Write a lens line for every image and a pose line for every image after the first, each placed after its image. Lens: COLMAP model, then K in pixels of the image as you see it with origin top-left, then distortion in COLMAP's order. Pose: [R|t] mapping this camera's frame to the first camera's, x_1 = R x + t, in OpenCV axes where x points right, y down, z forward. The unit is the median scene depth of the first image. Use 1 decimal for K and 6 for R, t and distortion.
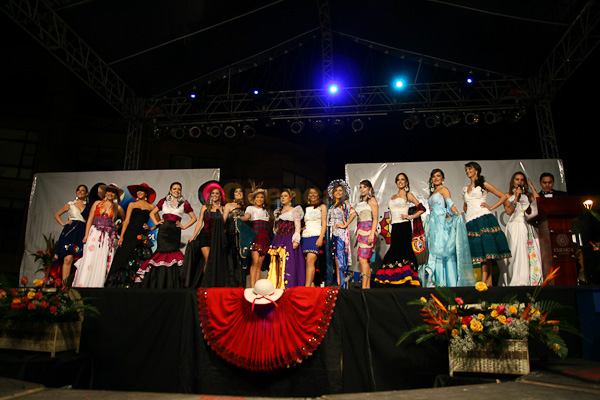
lens RADIAL K [[465.3, 0, 300.0], [0, 465.3, 200.0], [0, 0, 1]] dist [-0.140525, 0.114794]
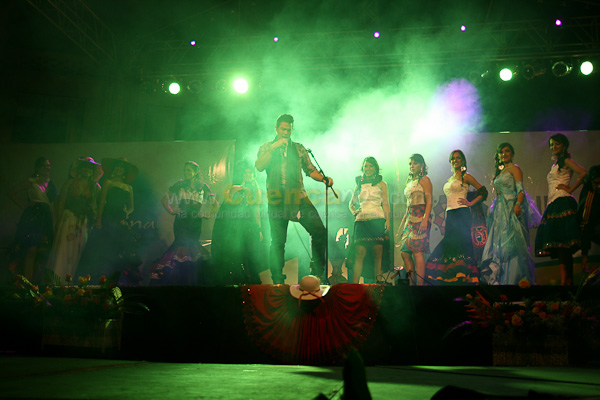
lens RADIAL K [[712.5, 0, 291.0], [0, 712.5, 198.1], [0, 0, 1]] dist [-0.012905, 0.017603]
pose [[0.999095, 0.000806, -0.042529, -0.054402], [0.001620, 0.998374, 0.056982, -0.084282], [0.042506, -0.056999, 0.997469, -0.538542]]
